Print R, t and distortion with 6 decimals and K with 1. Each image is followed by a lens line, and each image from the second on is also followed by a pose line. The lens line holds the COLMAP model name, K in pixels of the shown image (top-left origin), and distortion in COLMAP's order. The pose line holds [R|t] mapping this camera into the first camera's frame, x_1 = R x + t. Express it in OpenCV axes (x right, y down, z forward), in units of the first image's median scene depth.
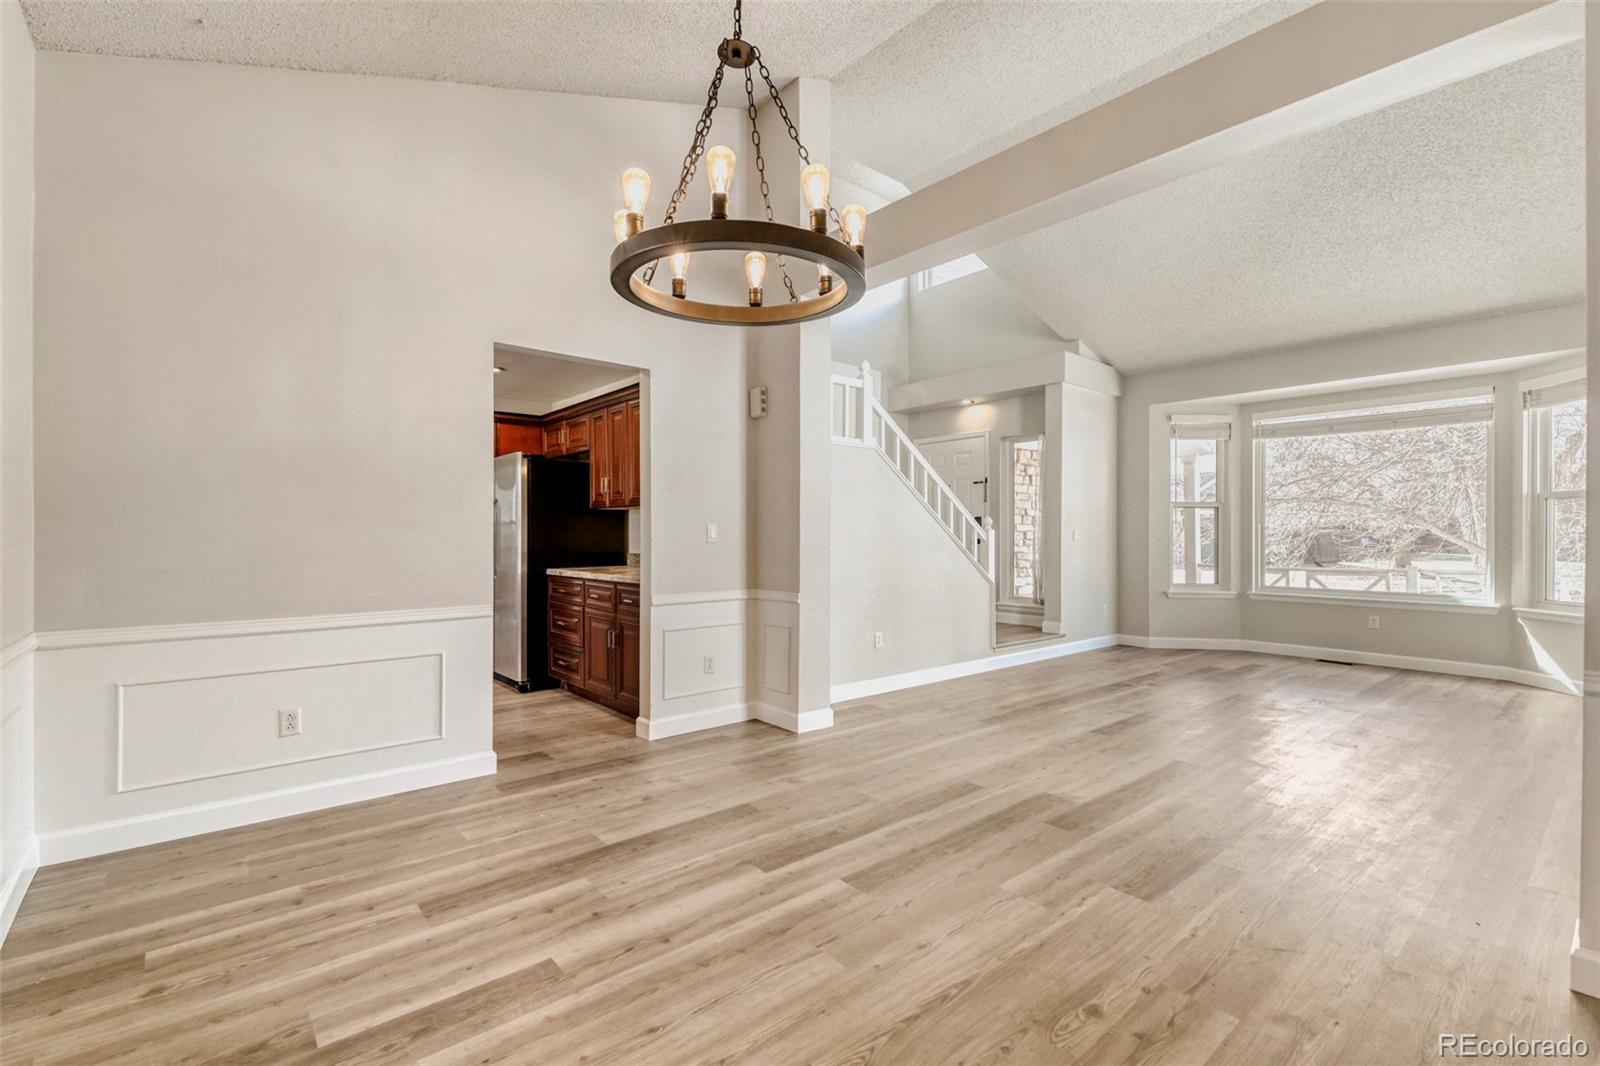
lens RADIAL K [[701.9, 0, 748.4], [0, 701.9, 536.1], [0, 0, 1]] dist [0.000473, -0.000702]
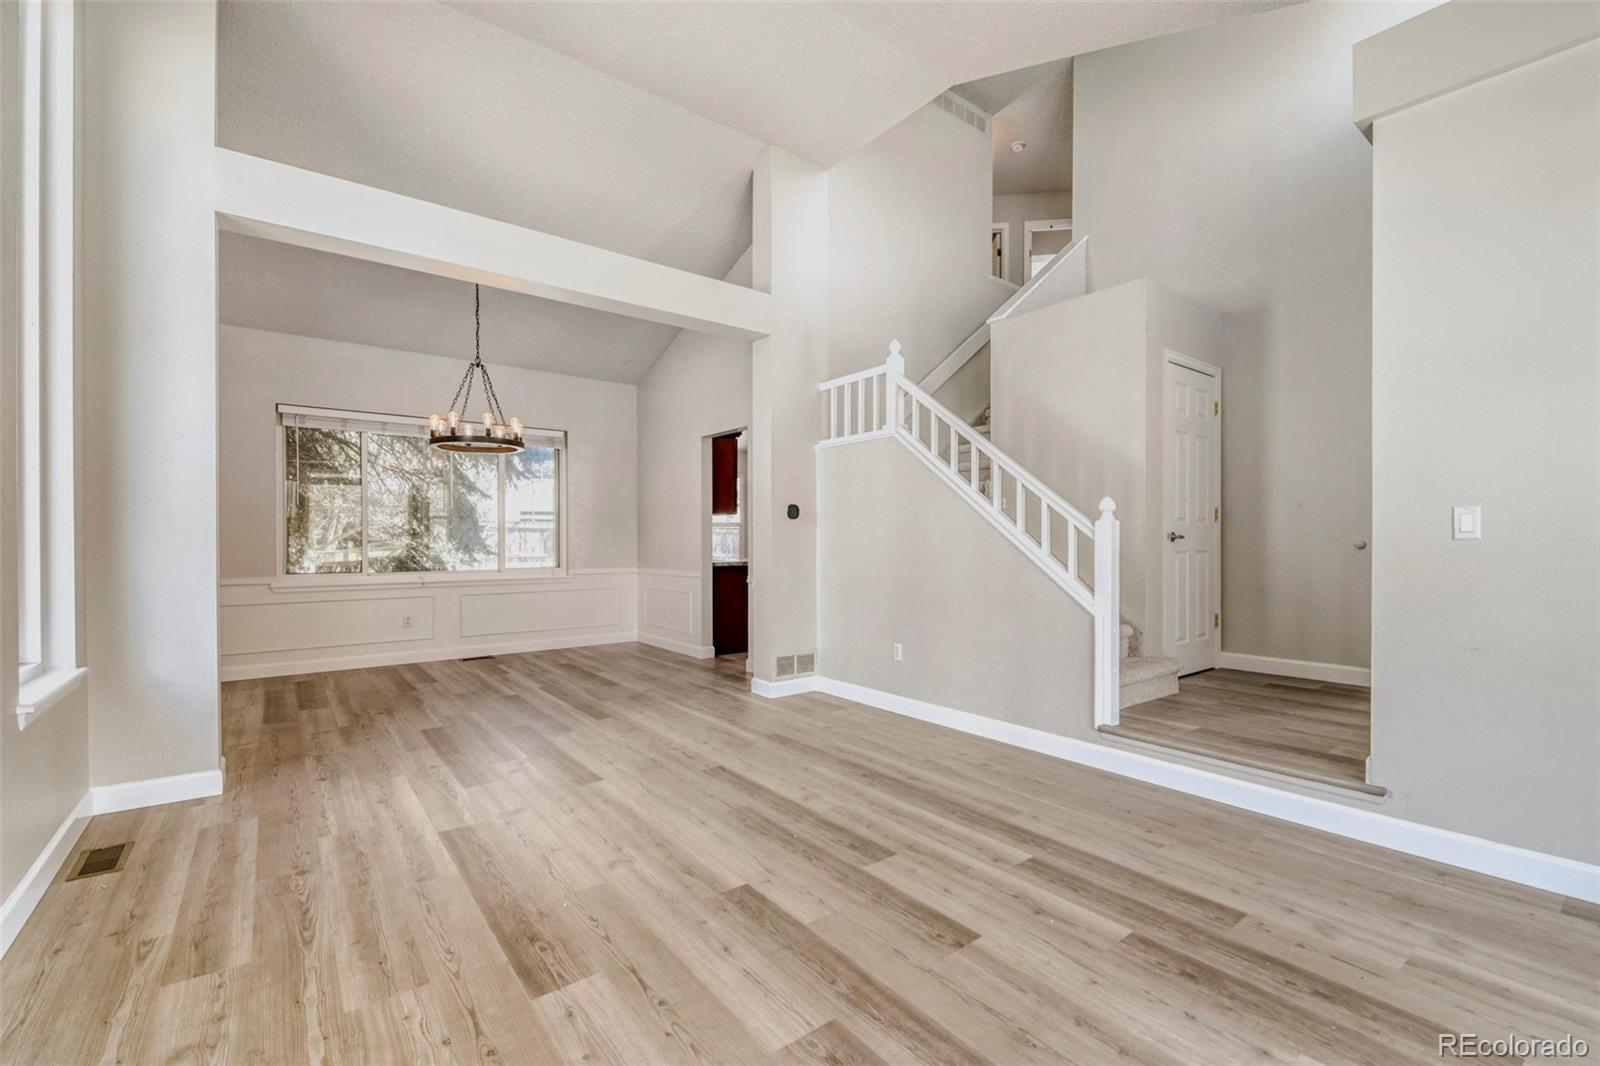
lens RADIAL K [[689.5, 0, 812.9], [0, 689.5, 535.2], [0, 0, 1]] dist [0.014478, -0.012522]
pose [[0.004011, -0.005565, -0.999976, 2.038588], [-0.001868, 0.999983, -0.005572, 0.011195], [0.999990, 0.001890, 0.004000, 1.716149]]
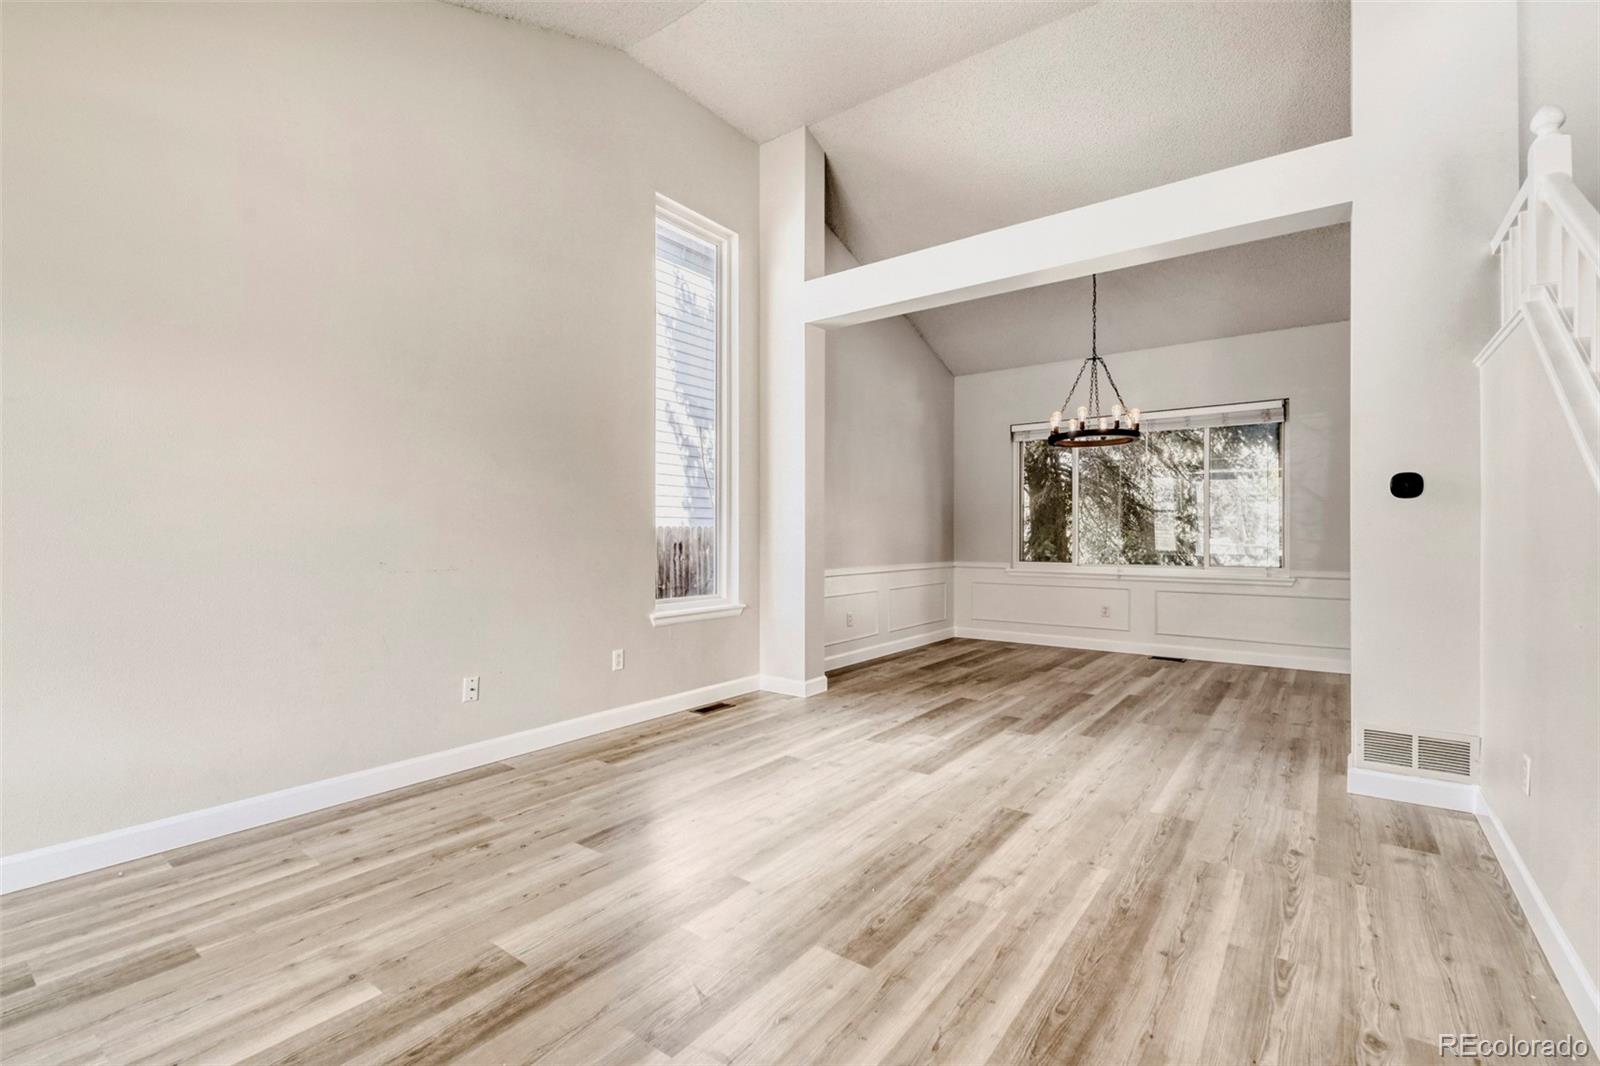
lens RADIAL K [[689.5, 0, 812.9], [0, 689.5, 535.2], [0, 0, 1]] dist [0.014478, -0.012522]
pose [[-0.959405, 0.000147, -0.282031, 1.359829], [-0.001430, 0.999984, 0.005384, 0.009006], [0.282027, 0.005568, -0.959390, 2.453222]]
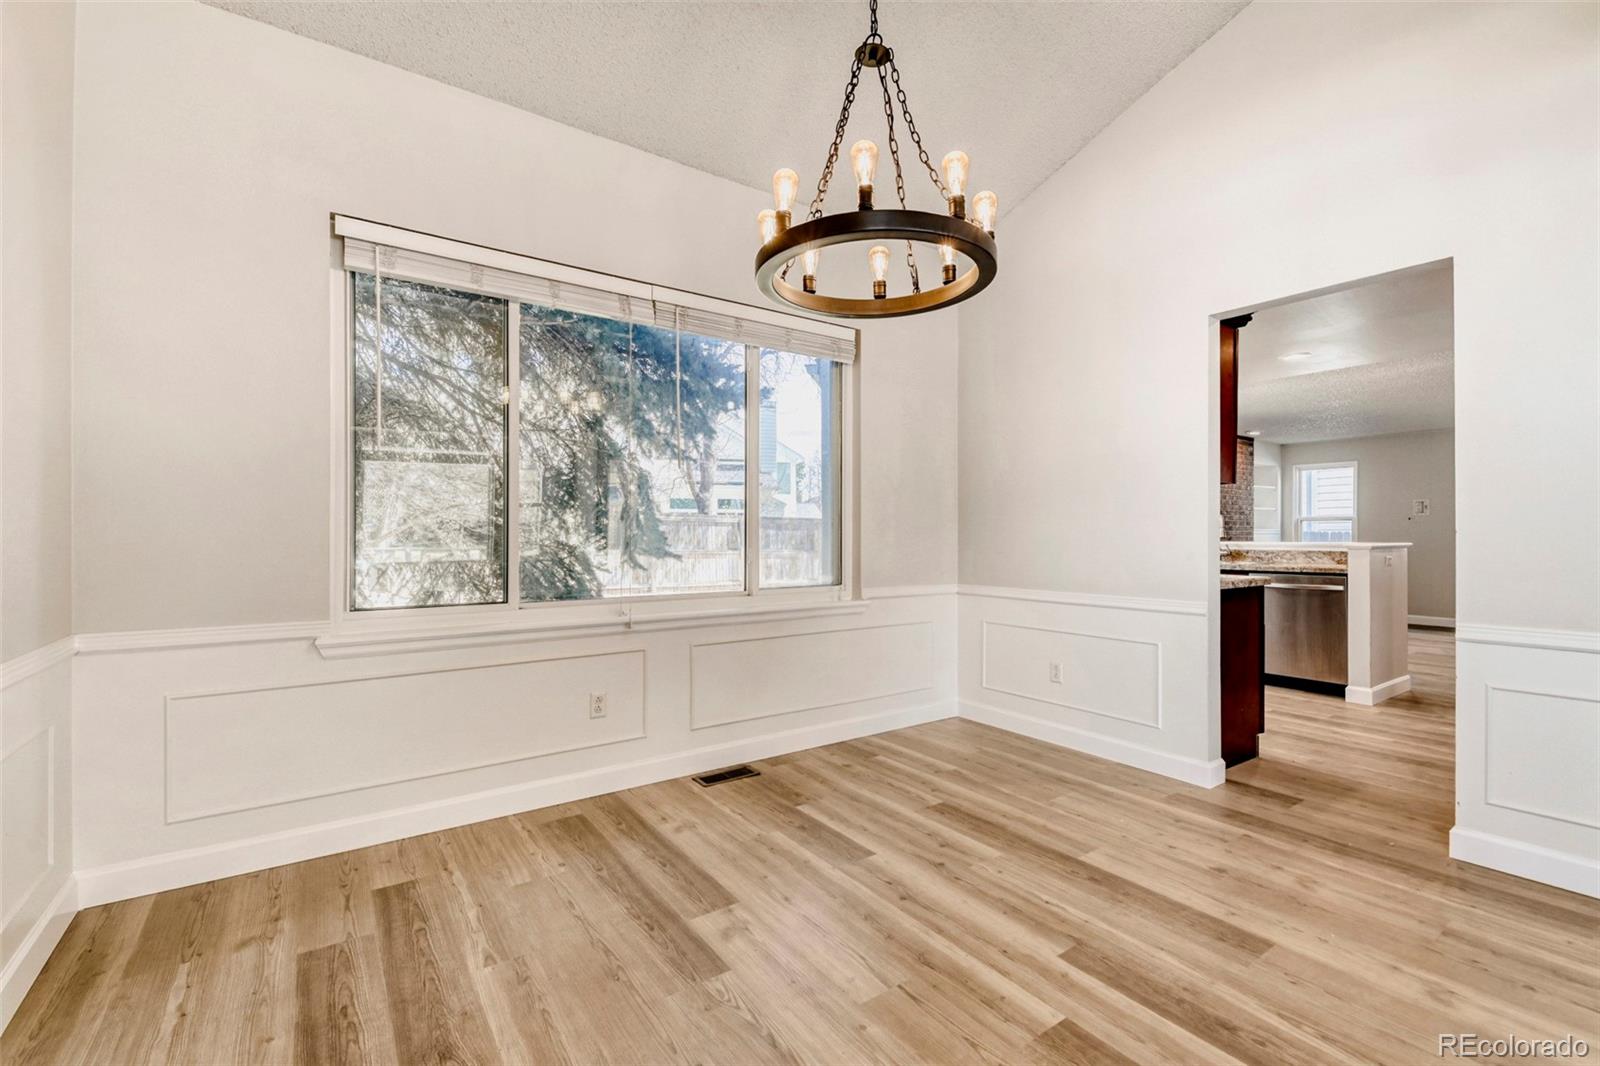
lens RADIAL K [[680.1, 0, 812.6], [0, 680.1, 534.6], [0, 0, 1]] dist [0.002341, -0.000204]
pose [[-0.032971, 0.000460, -0.999456, 0.713922], [-0.004583, 0.999989, 0.000611, 0.016042], [0.999446, 0.004601, -0.032969, 0.688262]]
